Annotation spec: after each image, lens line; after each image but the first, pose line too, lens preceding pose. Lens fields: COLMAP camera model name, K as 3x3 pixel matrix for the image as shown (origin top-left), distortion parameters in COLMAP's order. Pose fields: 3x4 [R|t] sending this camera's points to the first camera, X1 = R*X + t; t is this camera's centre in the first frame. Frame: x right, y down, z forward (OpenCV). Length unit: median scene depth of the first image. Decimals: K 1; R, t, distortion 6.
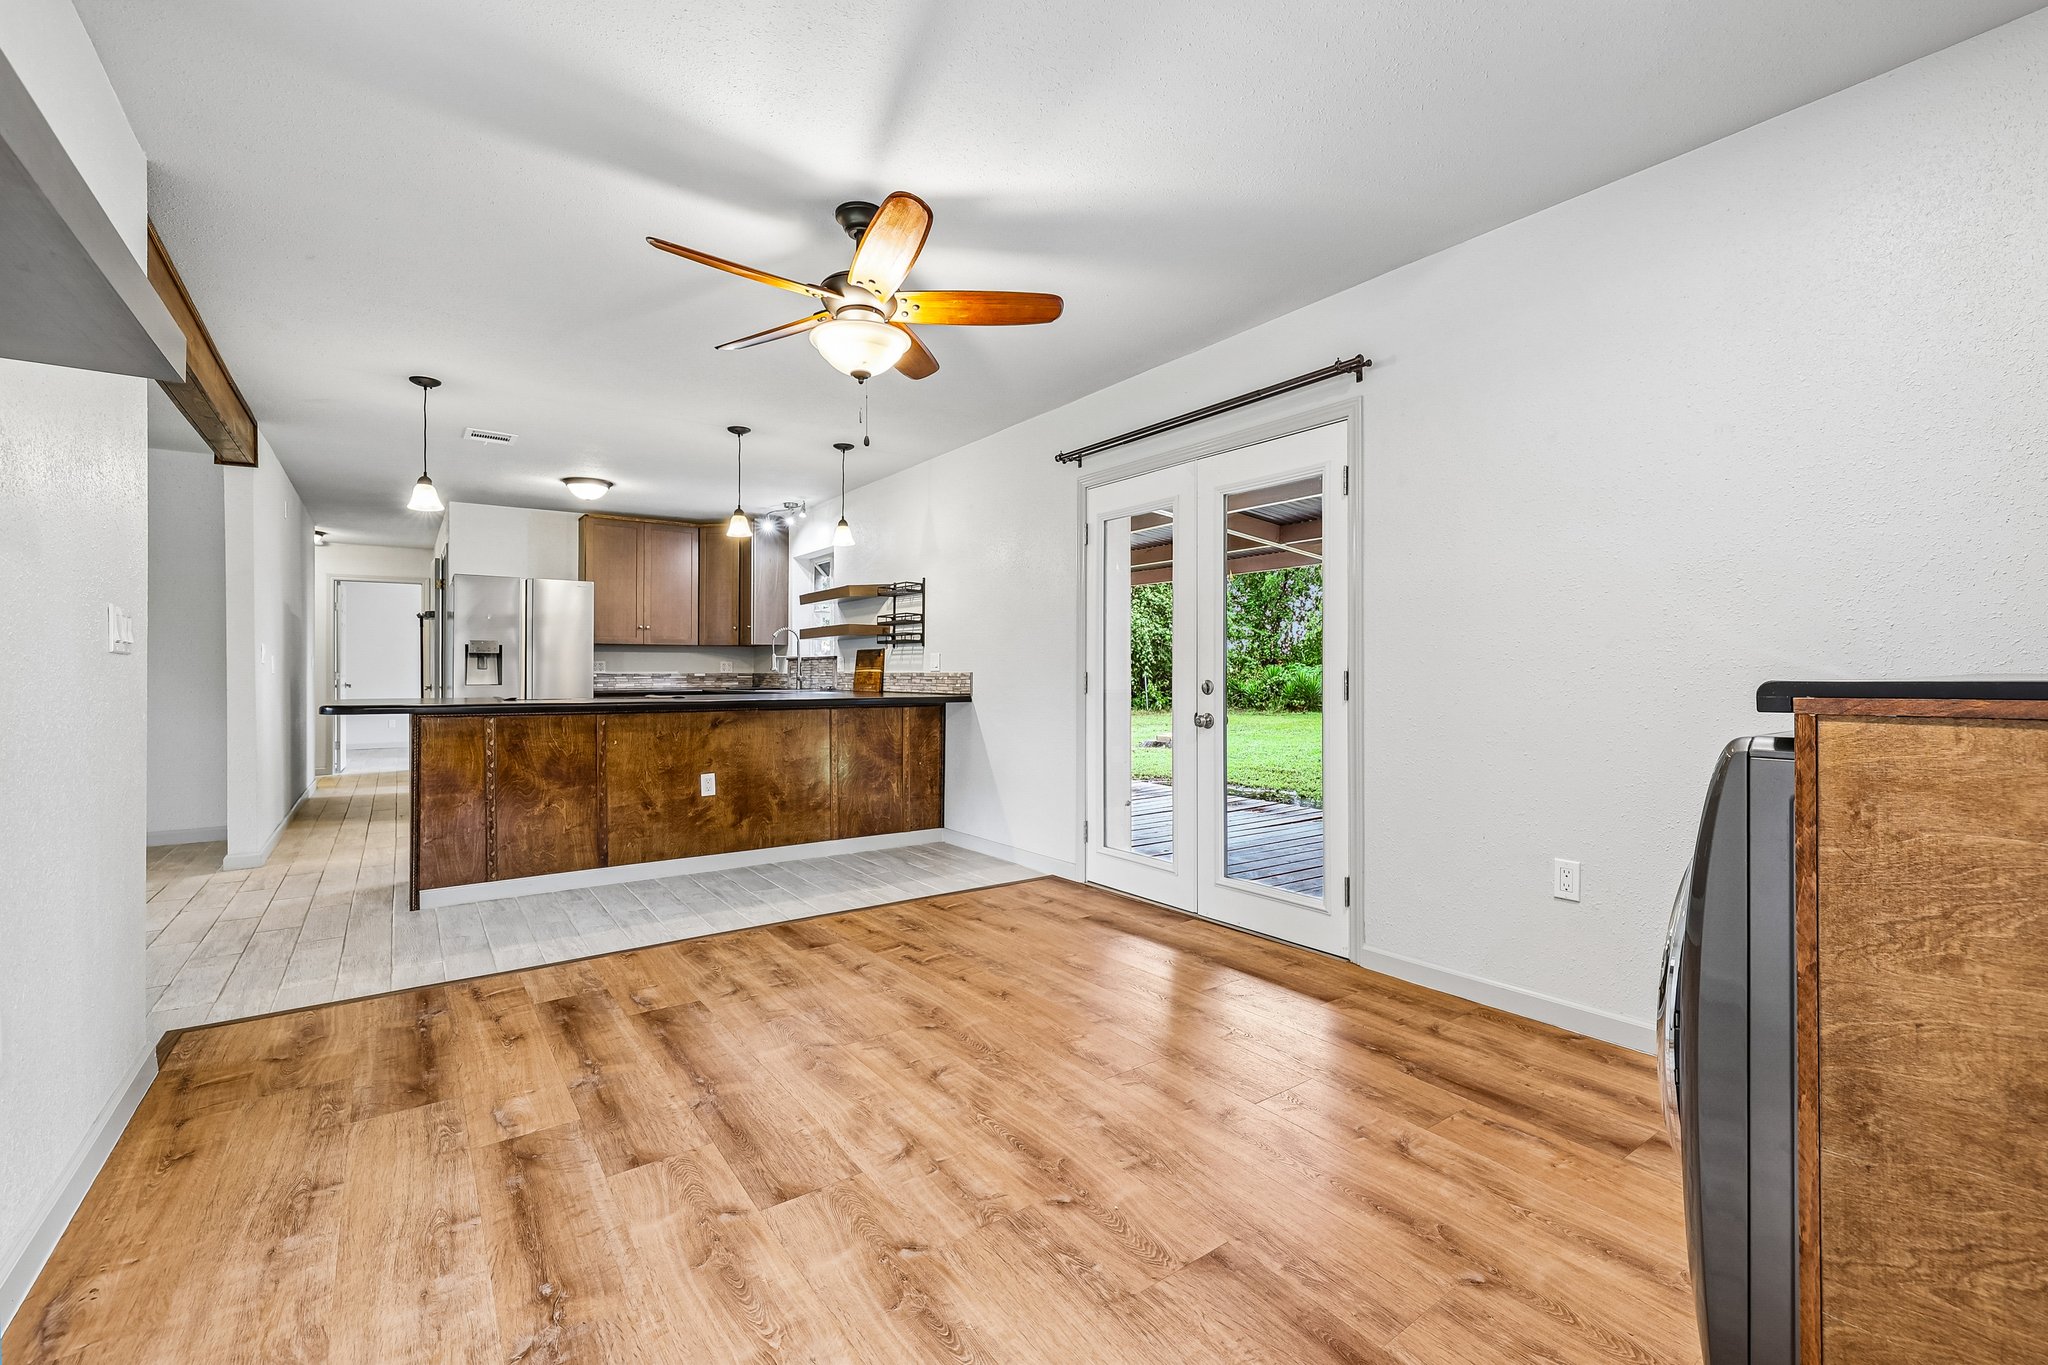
lens RADIAL K [[864.4, 0, 1036.9], [0, 864.4, 672.9], [0, 0, 1]] dist [-0.003619, 0.001278]
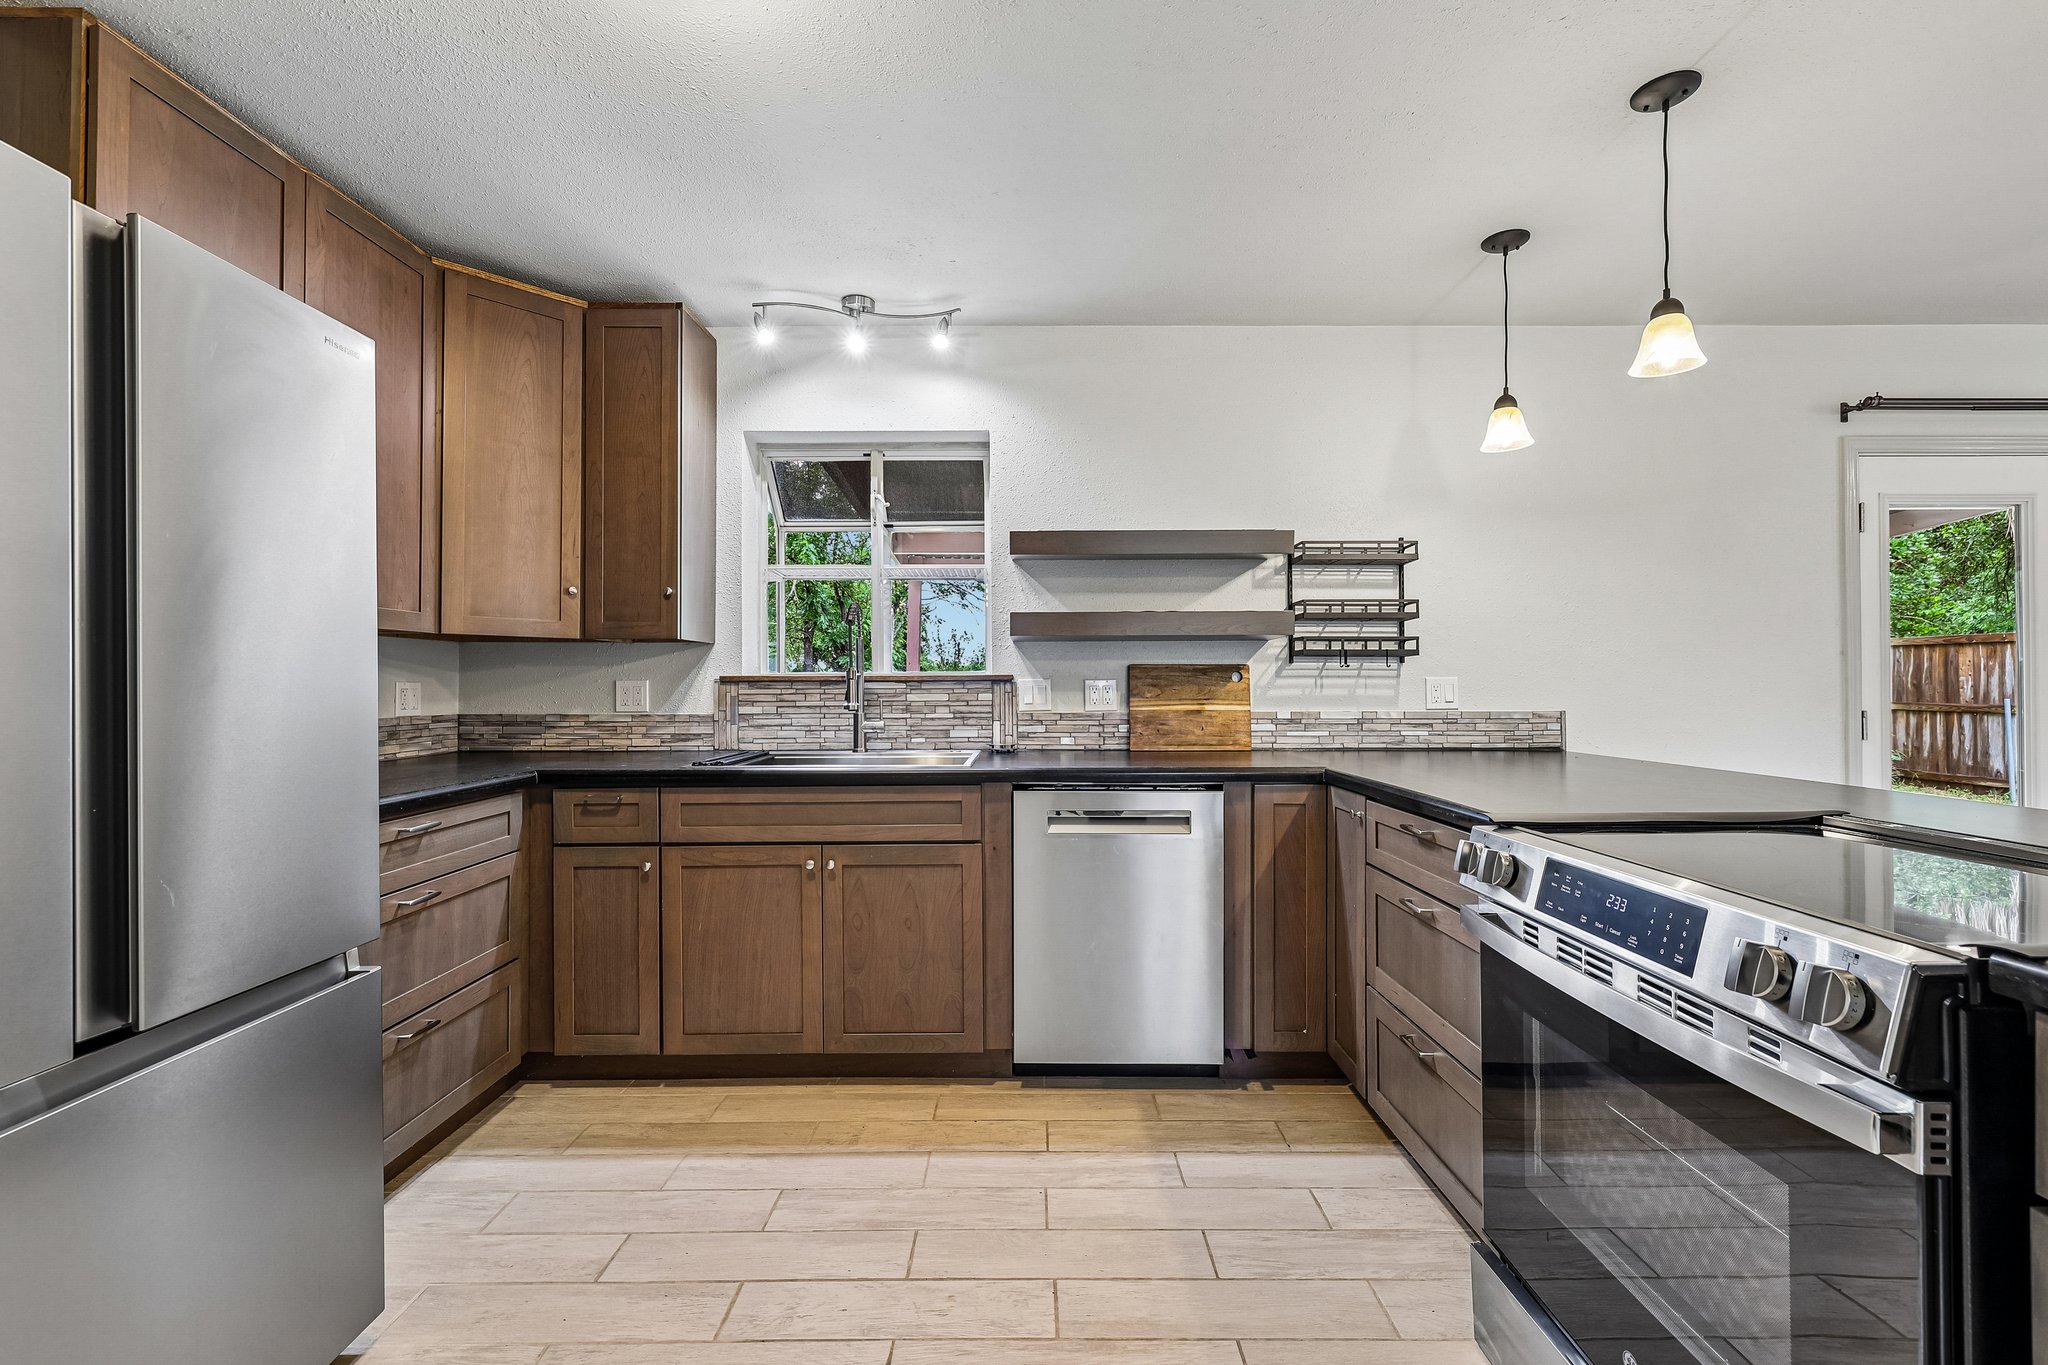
lens RADIAL K [[864.4, 0, 1030.5], [0, 864.4, 676.5], [0, 0, 1]] dist [-0.003619, 0.001278]
pose [[0.594987, 0.006190, 0.803712, -1.369523], [0.001431, 0.999961, -0.008761, -0.034514], [-0.803734, 0.006362, 0.594955, 1.668385]]
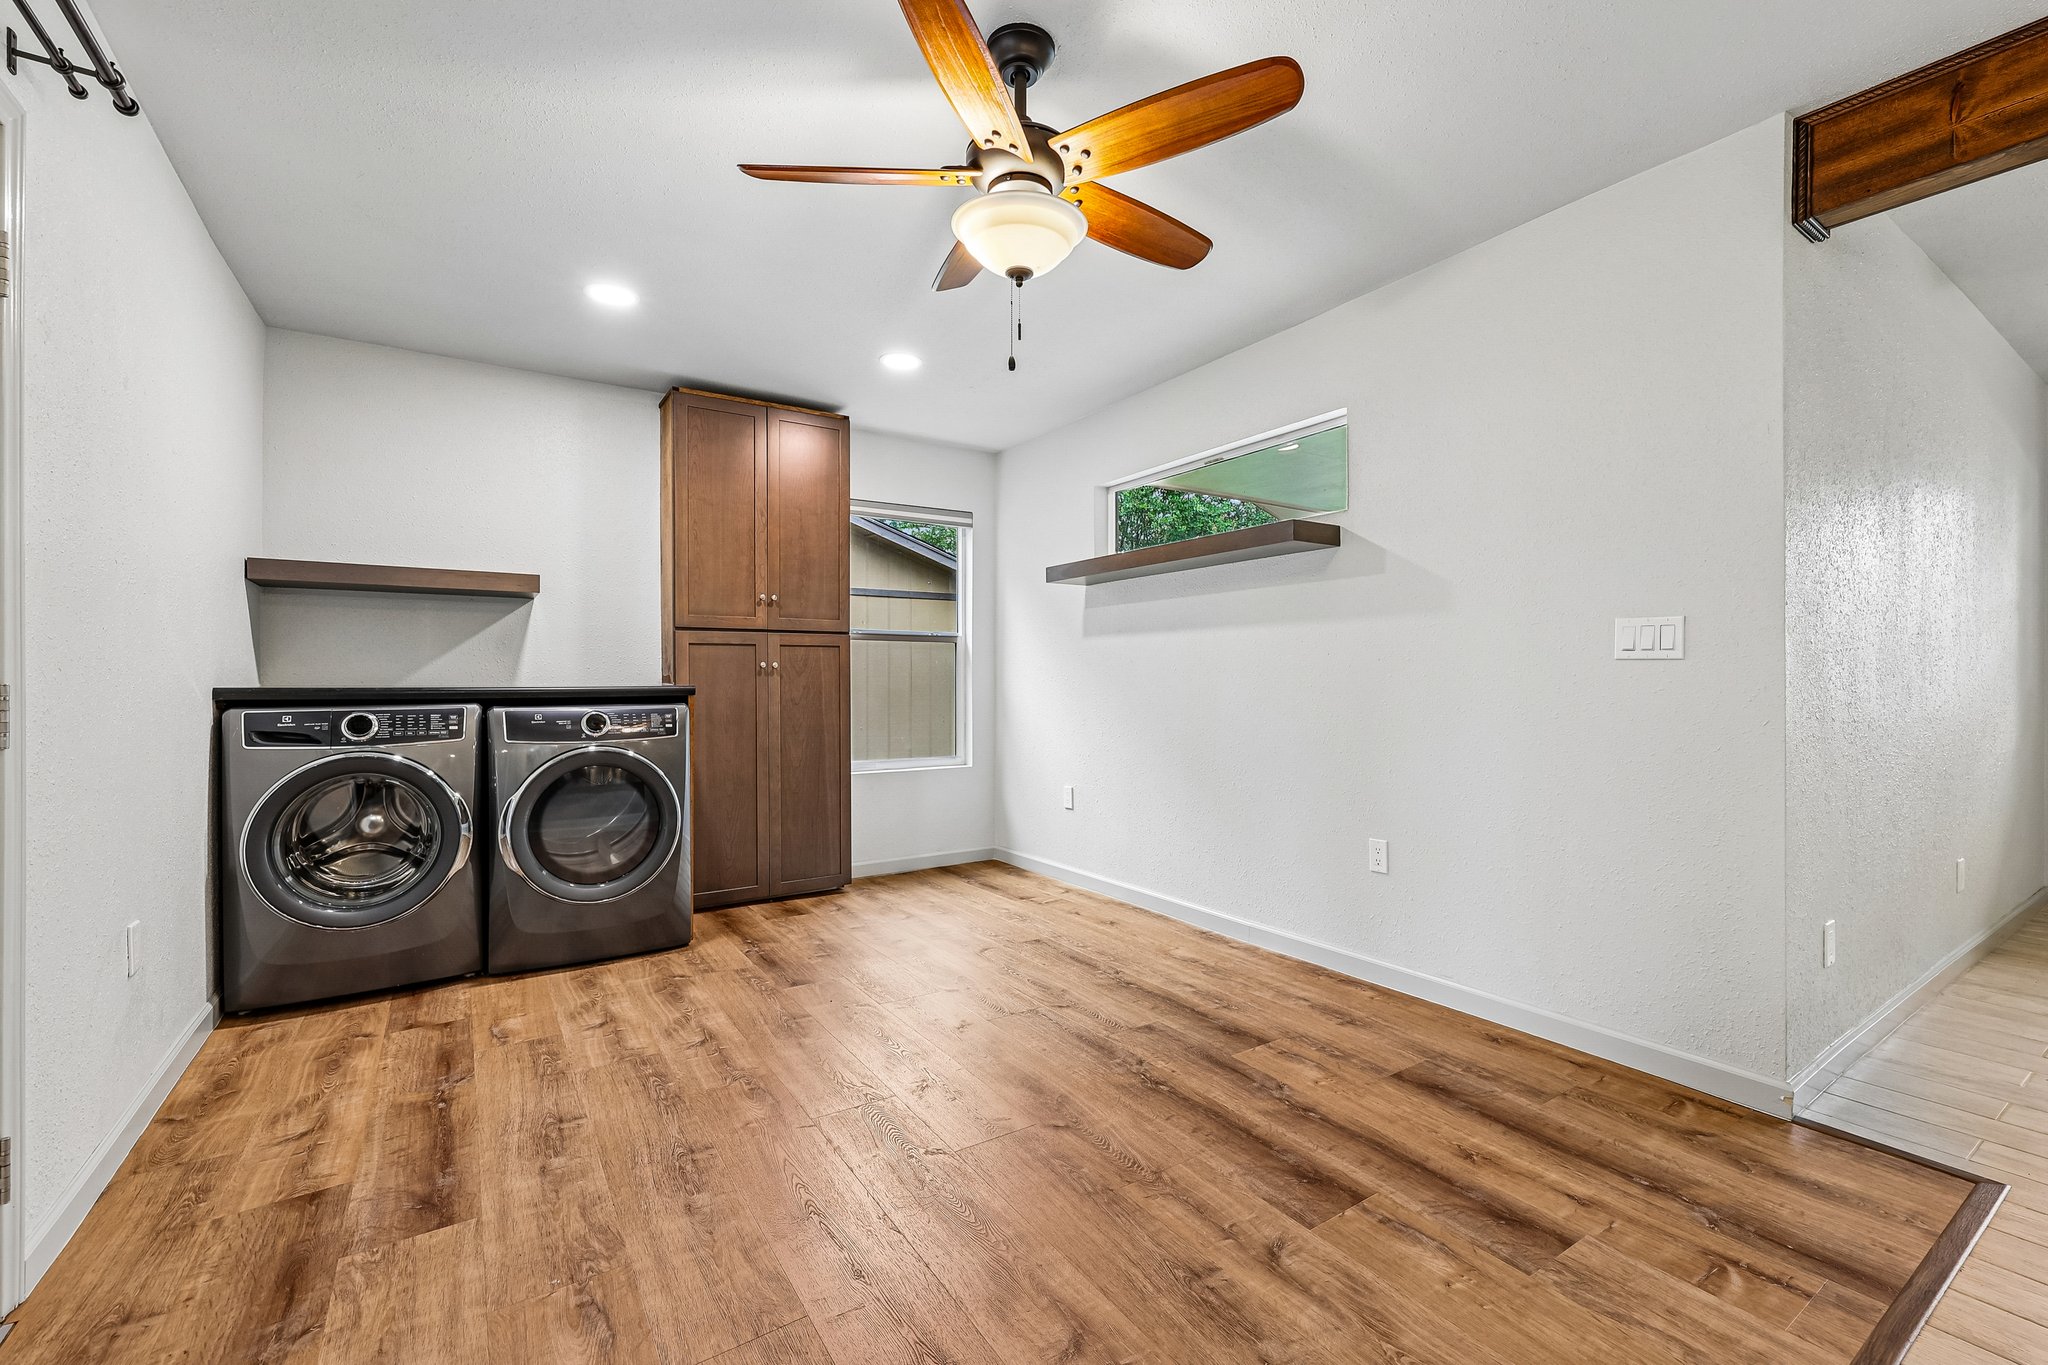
lens RADIAL K [[864.4, 0, 1028.6], [0, 864.4, 679.4], [0, 0, 1]] dist [-0.003619, 0.001278]
pose [[-0.998598, 0.005895, 0.052614, -0.218693], [0.005942, 0.999982, 0.000739, -0.001807], [-0.052608, 0.001051, -0.998615, 1.521234]]
